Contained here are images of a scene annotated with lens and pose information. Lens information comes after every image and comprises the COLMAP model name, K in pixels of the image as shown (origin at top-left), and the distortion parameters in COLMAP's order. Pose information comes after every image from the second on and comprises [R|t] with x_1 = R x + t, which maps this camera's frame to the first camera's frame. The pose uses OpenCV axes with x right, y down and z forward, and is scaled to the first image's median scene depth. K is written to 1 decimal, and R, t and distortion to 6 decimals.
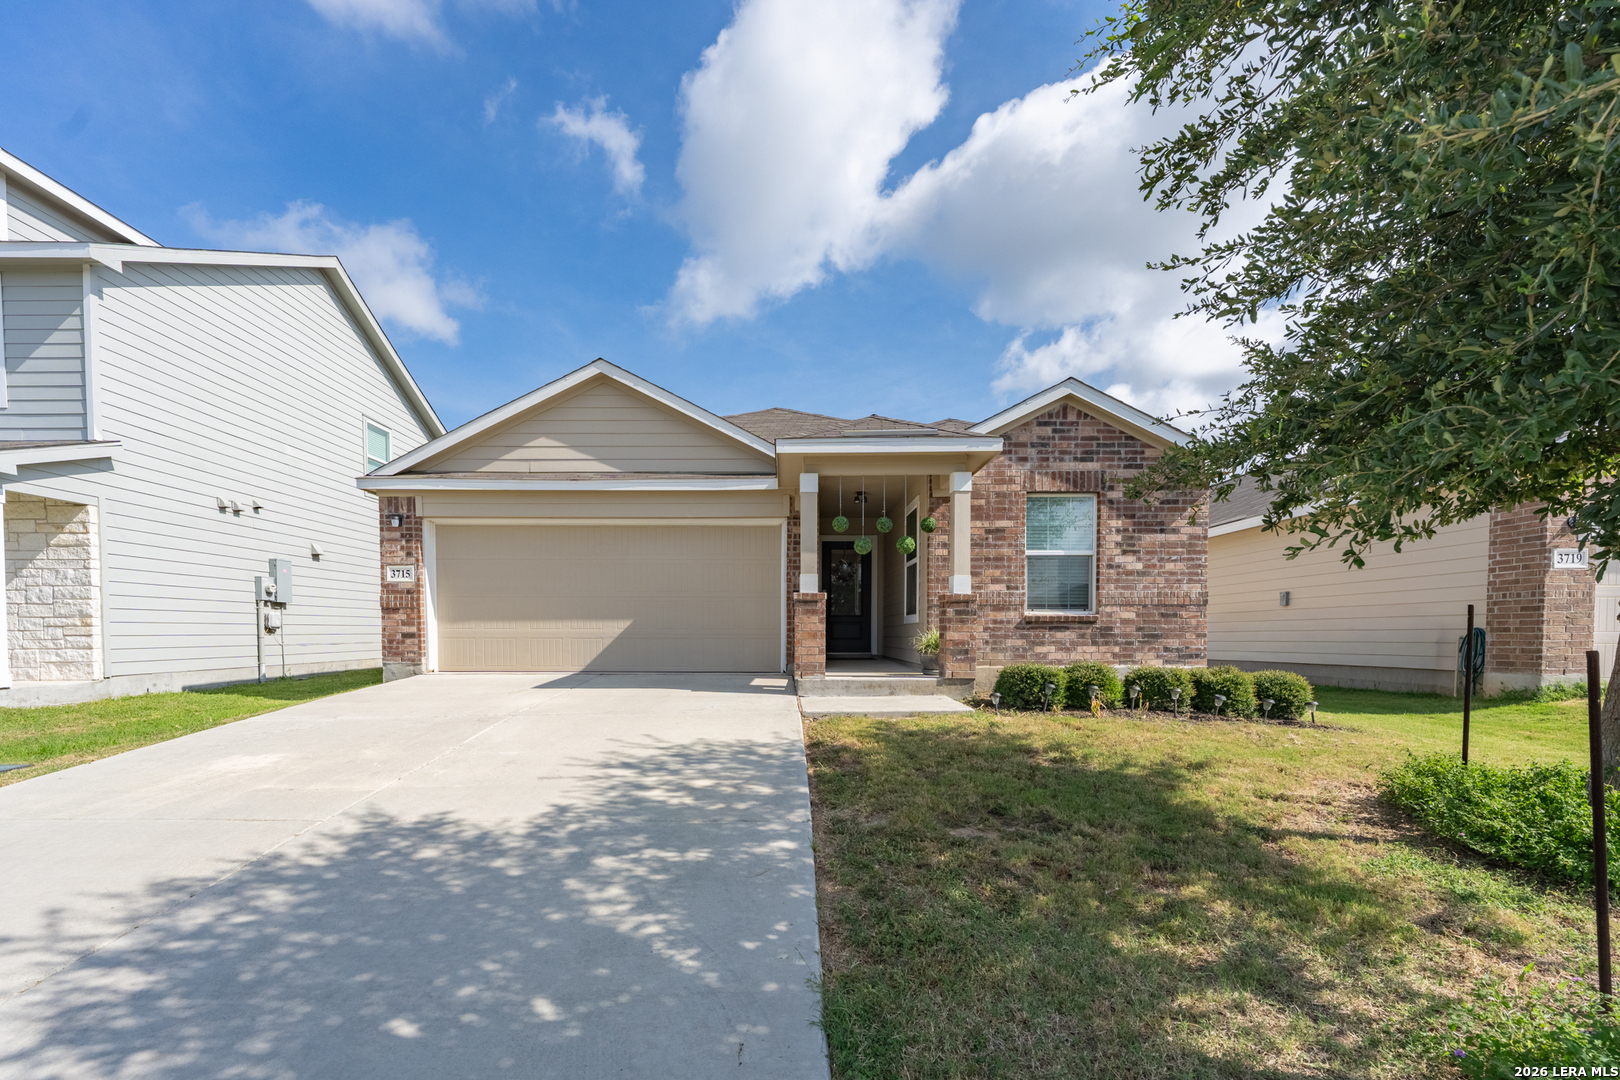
lens RADIAL K [[682.4, 0, 806.6], [0, 682.4, 656.1], [0, 0, 1]] dist [-0.001120, -0.000602]
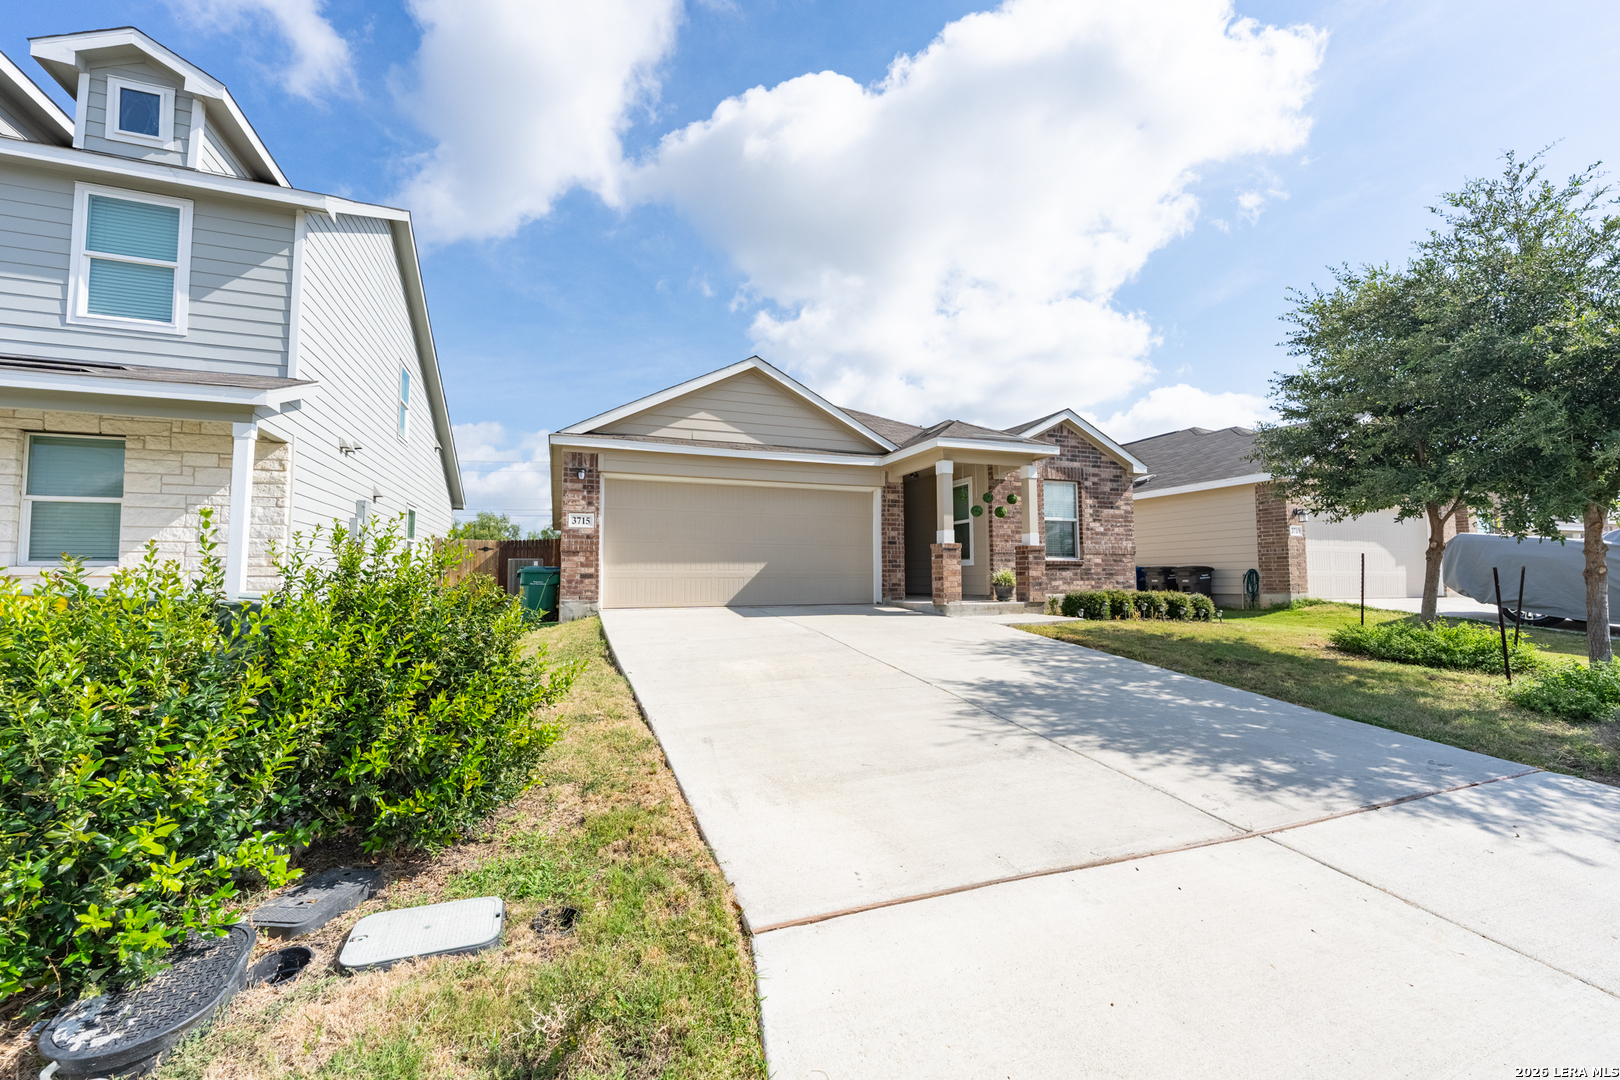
lens RADIAL K [[653.4, 0, 813.9], [0, 653.4, 540.2], [0, 0, 1]] dist [-0.001743, -0.000356]
pose [[0.927878, 0.016638, 0.372512, -0.678000], [0.019955, 0.995357, -0.094162, 0.020470], [-0.372349, 0.094804, 0.923238, -0.131803]]
